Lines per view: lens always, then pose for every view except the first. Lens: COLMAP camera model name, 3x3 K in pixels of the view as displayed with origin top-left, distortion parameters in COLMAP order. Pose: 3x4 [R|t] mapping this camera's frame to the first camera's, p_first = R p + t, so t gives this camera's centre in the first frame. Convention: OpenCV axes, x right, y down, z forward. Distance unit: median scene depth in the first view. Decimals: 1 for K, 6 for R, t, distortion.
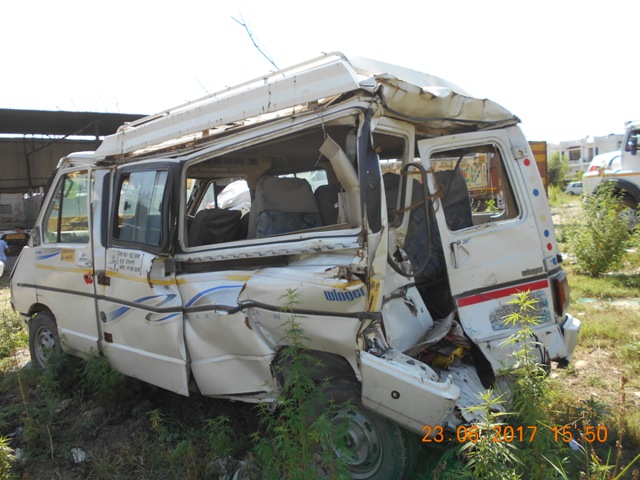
lens RADIAL K [[485.2, 0, 320.0], [0, 485.2, 240.0], [0, 0, 1]] dist [-0.032127, 0.003153]
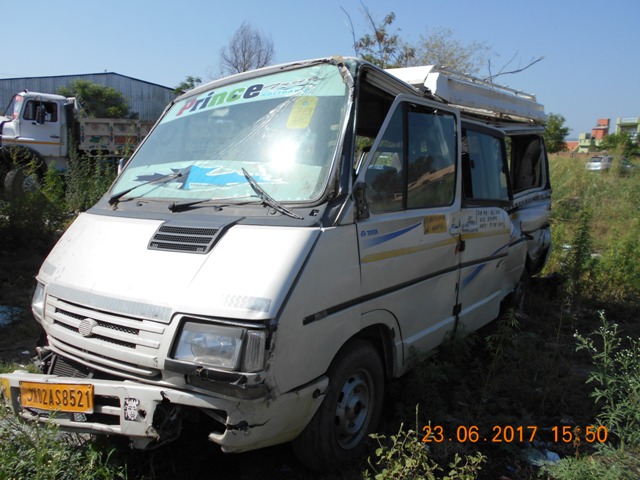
lens RADIAL K [[485.2, 0, 320.0], [0, 485.2, 240.0], [0, 0, 1]] dist [-0.032127, 0.003153]
pose [[0.021439, -0.100053, 0.994751, -1.264951], [0.038163, 0.994337, 0.099189, -0.023666], [-0.999042, 0.035836, 0.025136, 1.172907]]
